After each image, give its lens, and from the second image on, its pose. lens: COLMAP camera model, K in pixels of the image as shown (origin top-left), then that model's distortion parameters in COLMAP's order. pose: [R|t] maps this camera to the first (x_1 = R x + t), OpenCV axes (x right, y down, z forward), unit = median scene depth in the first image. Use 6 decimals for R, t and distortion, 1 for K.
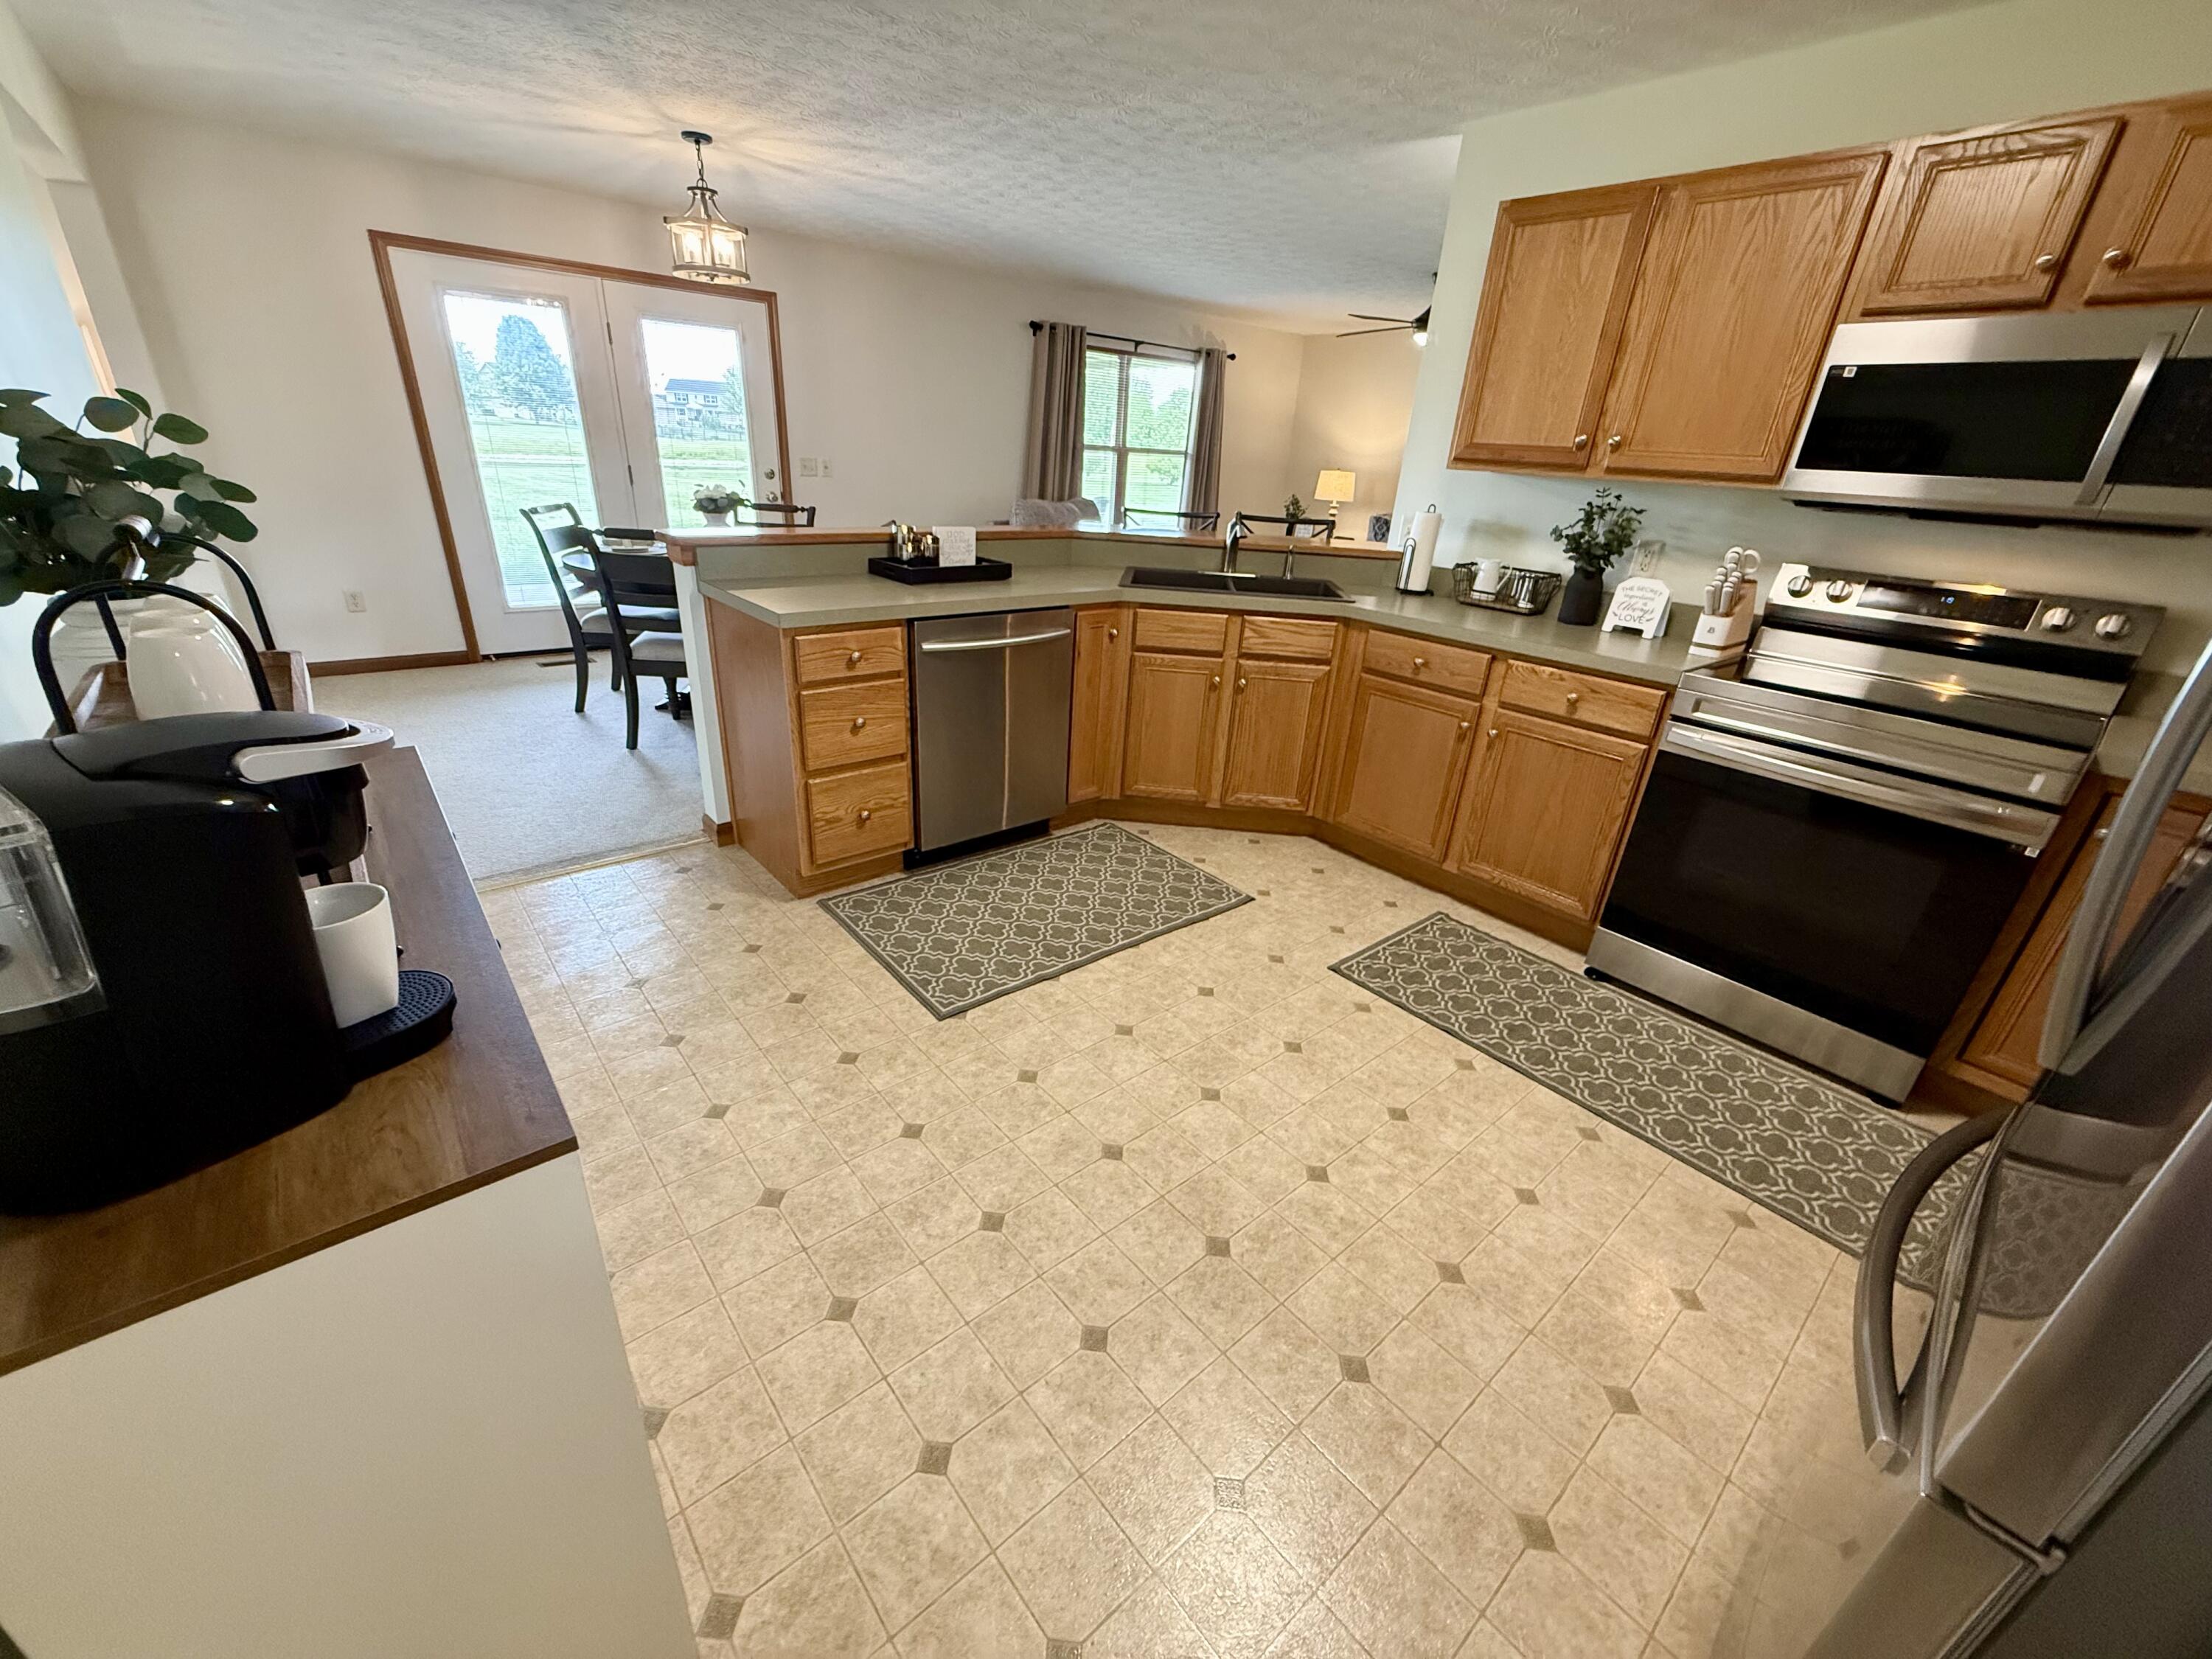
lens RADIAL K [[878.5, 0, 1096.8], [0, 878.5, 828.9], [0, 0, 1]] dist [0.001492, -0.000424]
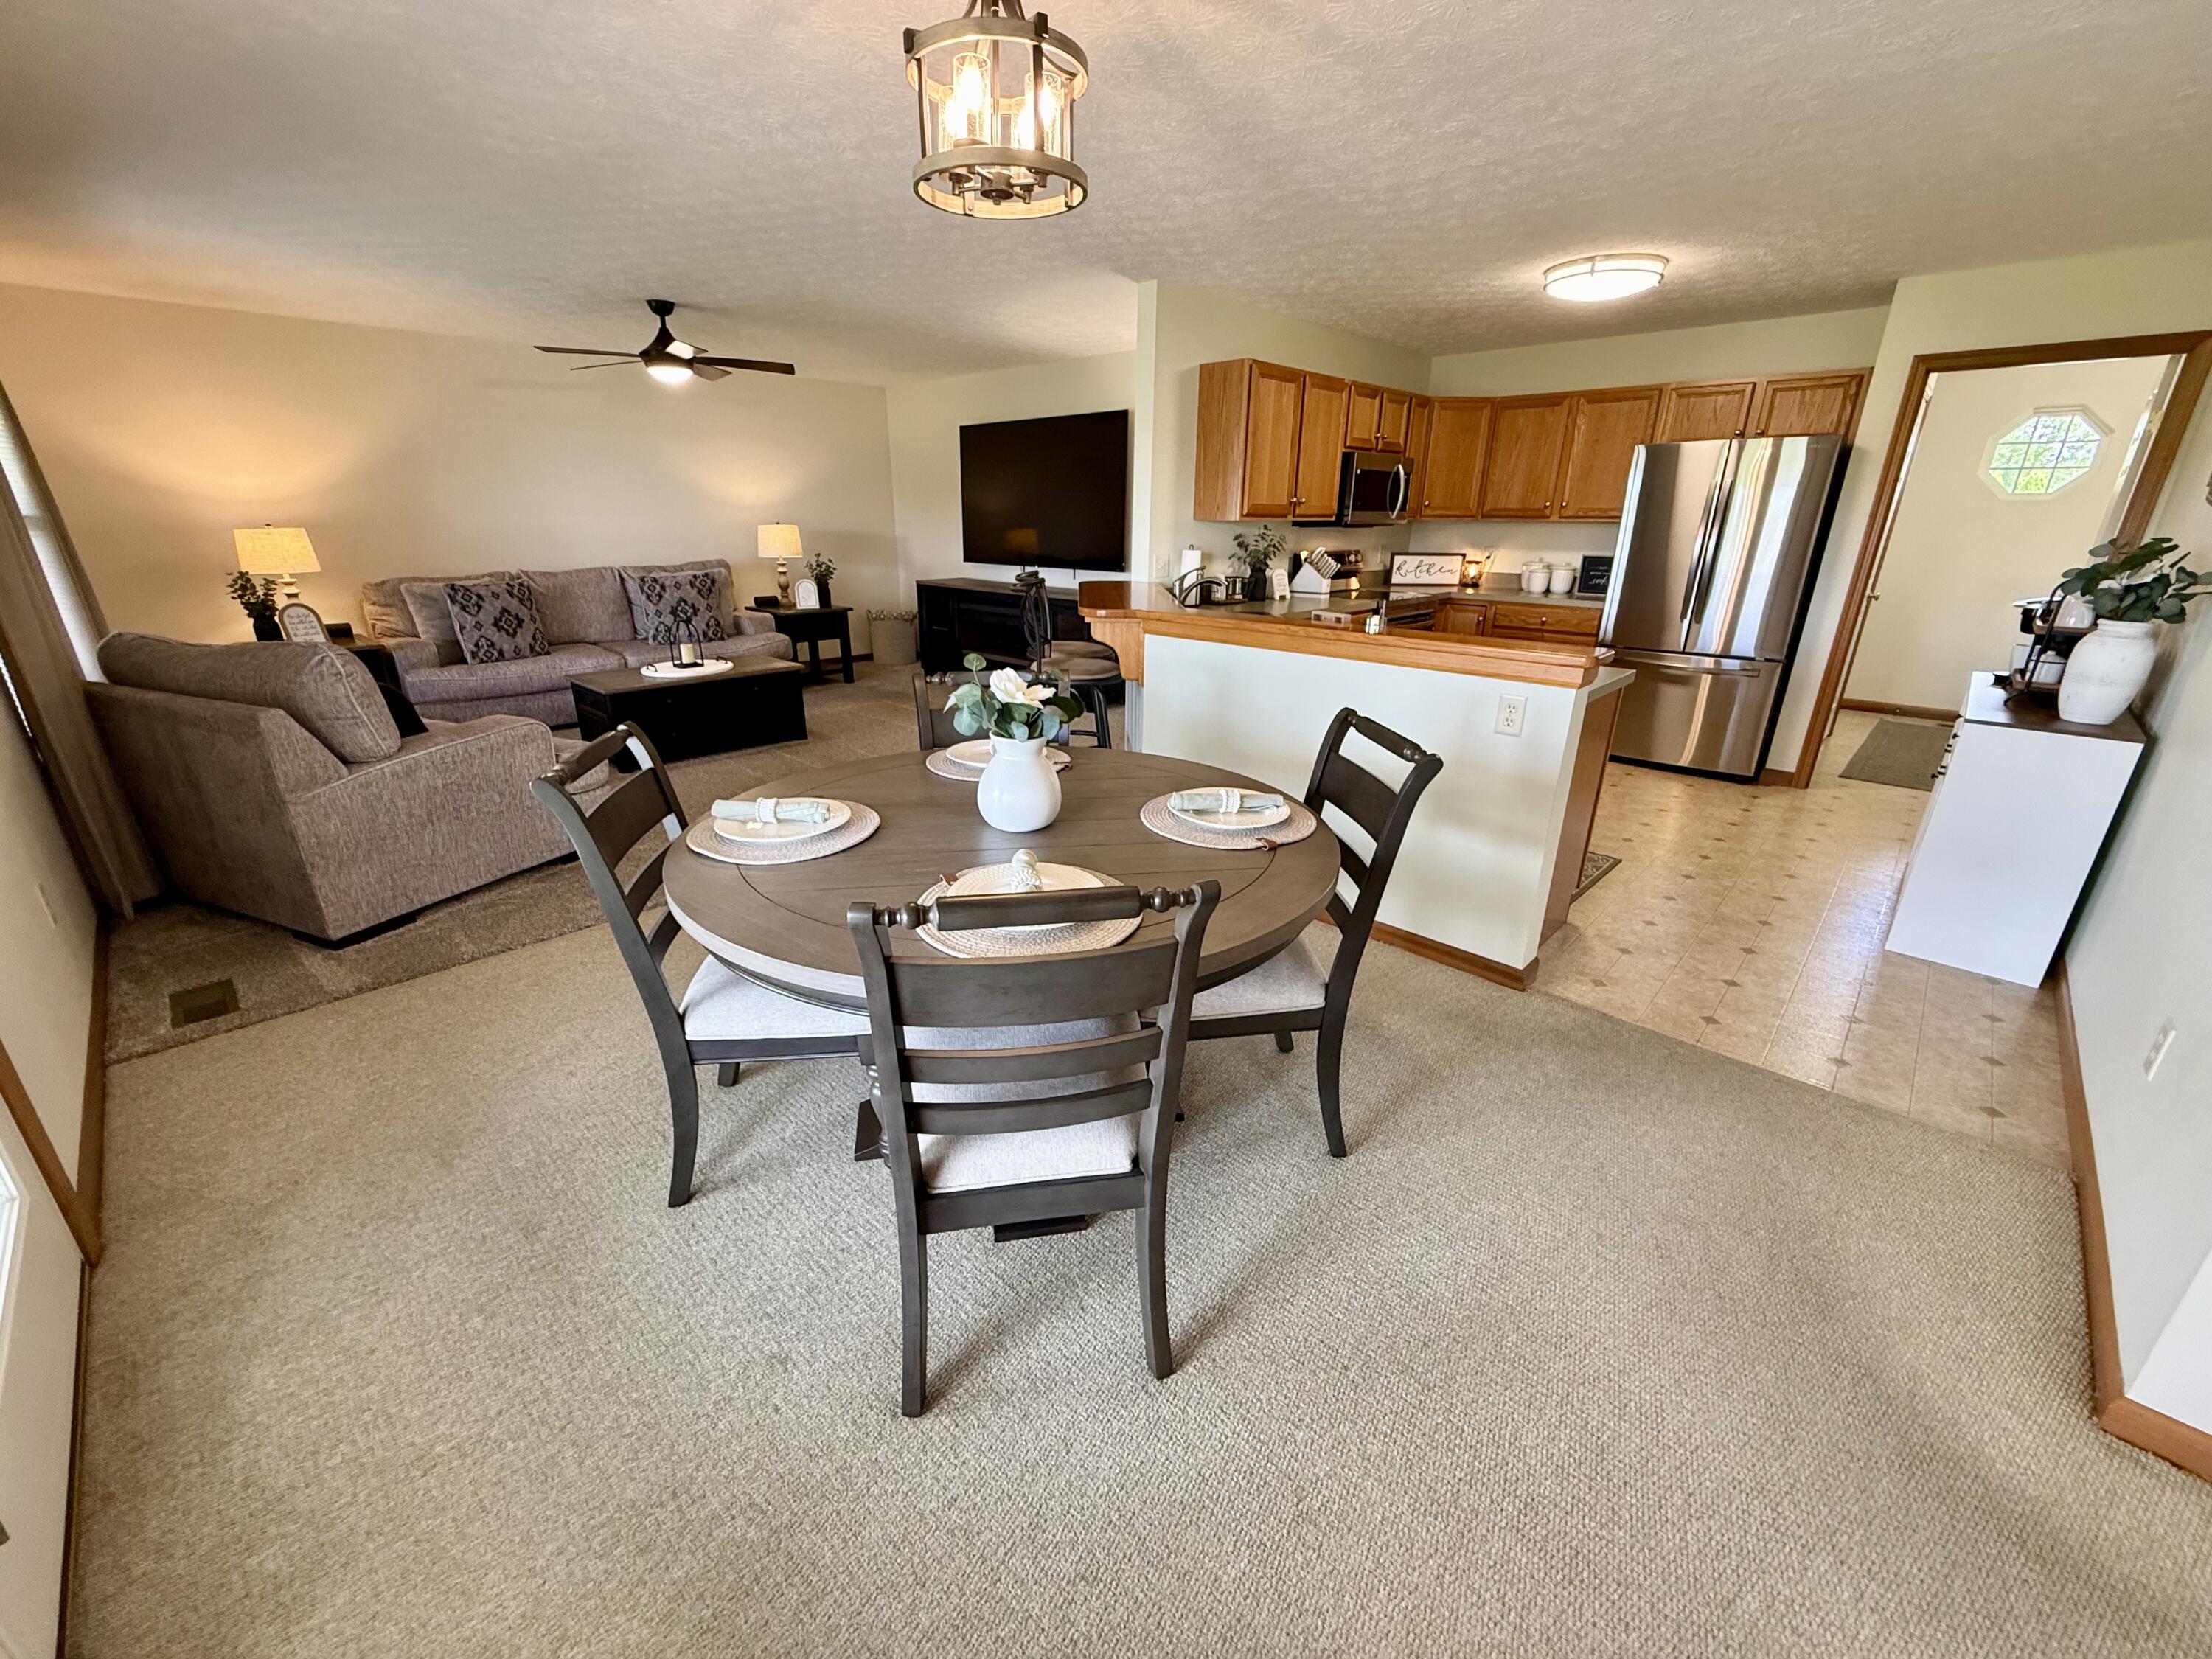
lens RADIAL K [[878.5, 0, 1101.1], [0, 878.5, 832.7], [0, 0, 1]] dist [0.001492, -0.000424]
pose [[-0.099112, -0.396696, 0.912584, -1.269911], [0.386571, 0.829717, 0.402658, -0.707633], [-0.916919, 0.392687, 0.071116, 1.402137]]
